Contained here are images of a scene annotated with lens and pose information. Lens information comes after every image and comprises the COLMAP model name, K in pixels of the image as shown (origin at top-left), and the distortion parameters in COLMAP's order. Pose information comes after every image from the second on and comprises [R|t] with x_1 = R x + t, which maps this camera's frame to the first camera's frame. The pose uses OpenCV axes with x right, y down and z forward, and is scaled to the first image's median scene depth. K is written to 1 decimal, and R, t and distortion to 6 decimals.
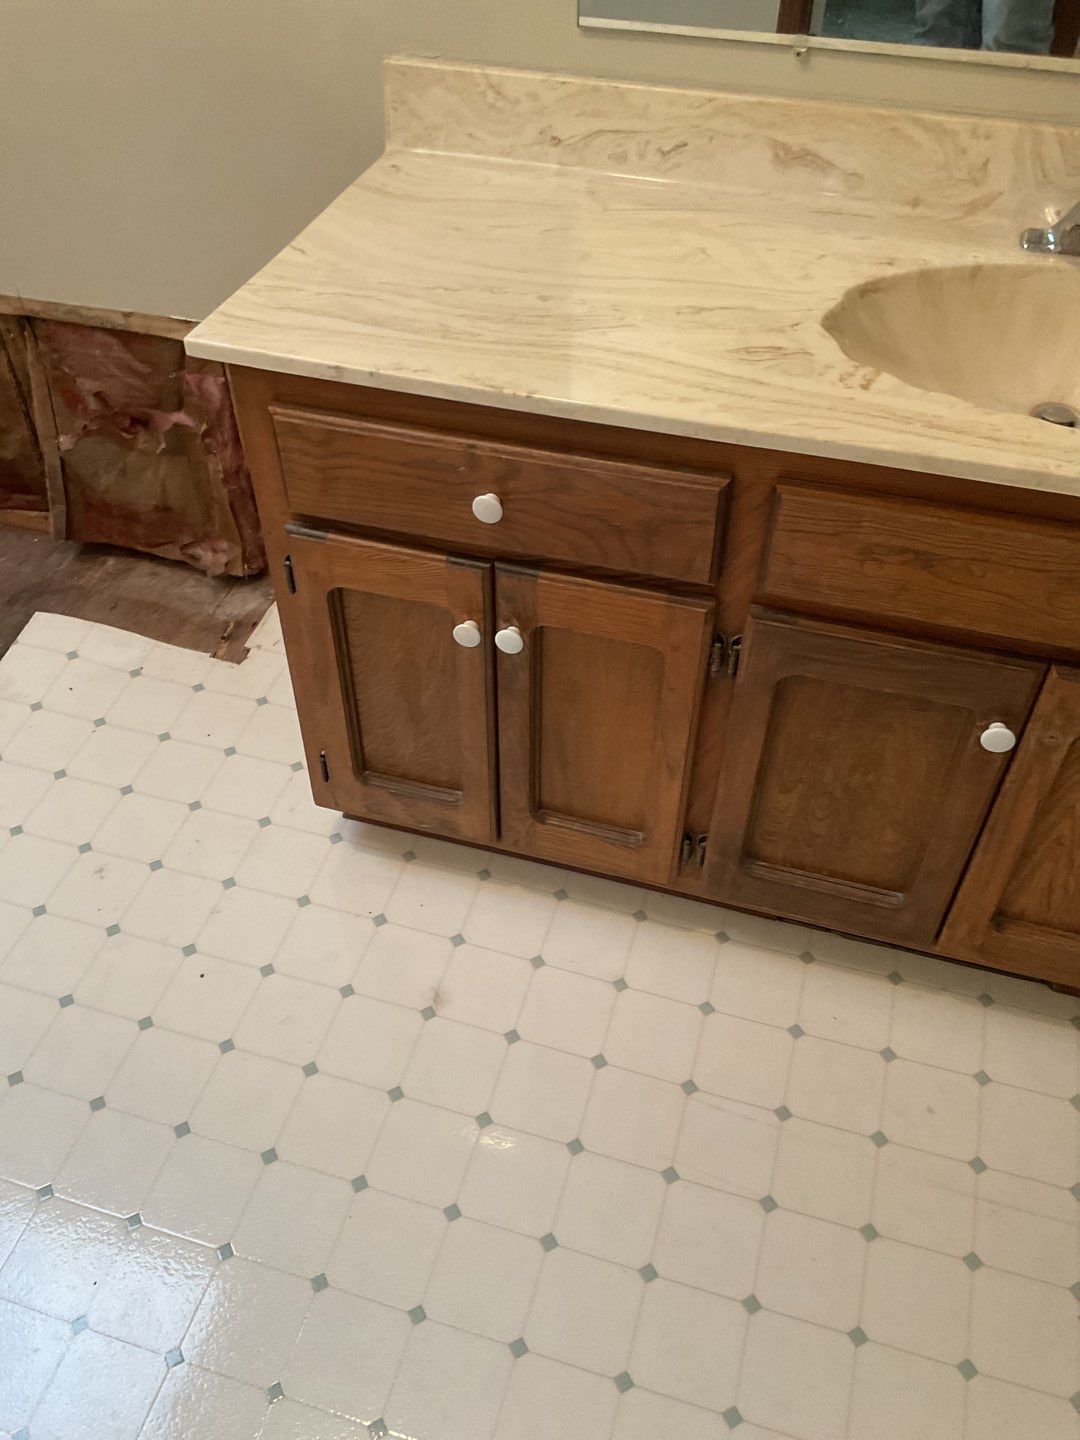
lens RADIAL K [[1192.3, 0, 542.3], [0, 1192.3, 716.5], [0, 0, 1]] dist [0.087451, -0.149097]
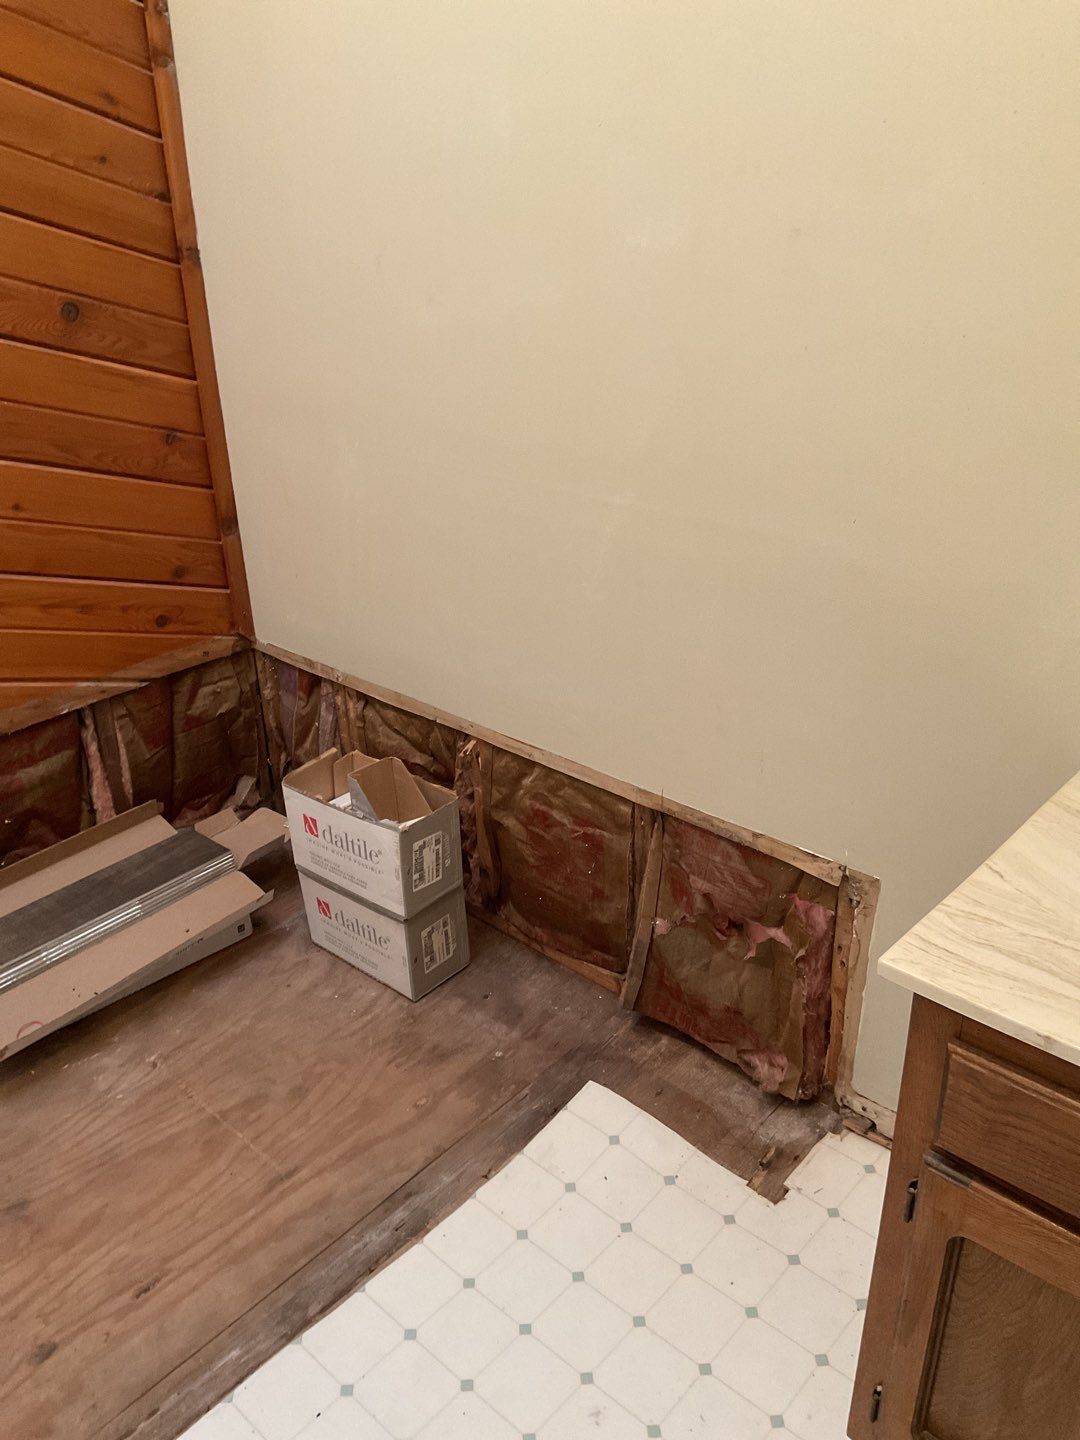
lens RADIAL K [[1192.3, 0, 537.8], [0, 1192.3, 710.2], [0, 0, 1]] dist [0.087451, -0.149097]
pose [[0.902056, 0.167269, -0.397890, -0.153439], [-0.288877, 0.918911, -0.268613, -0.124909], [0.320695, 0.357245, 0.877229, -0.017044]]
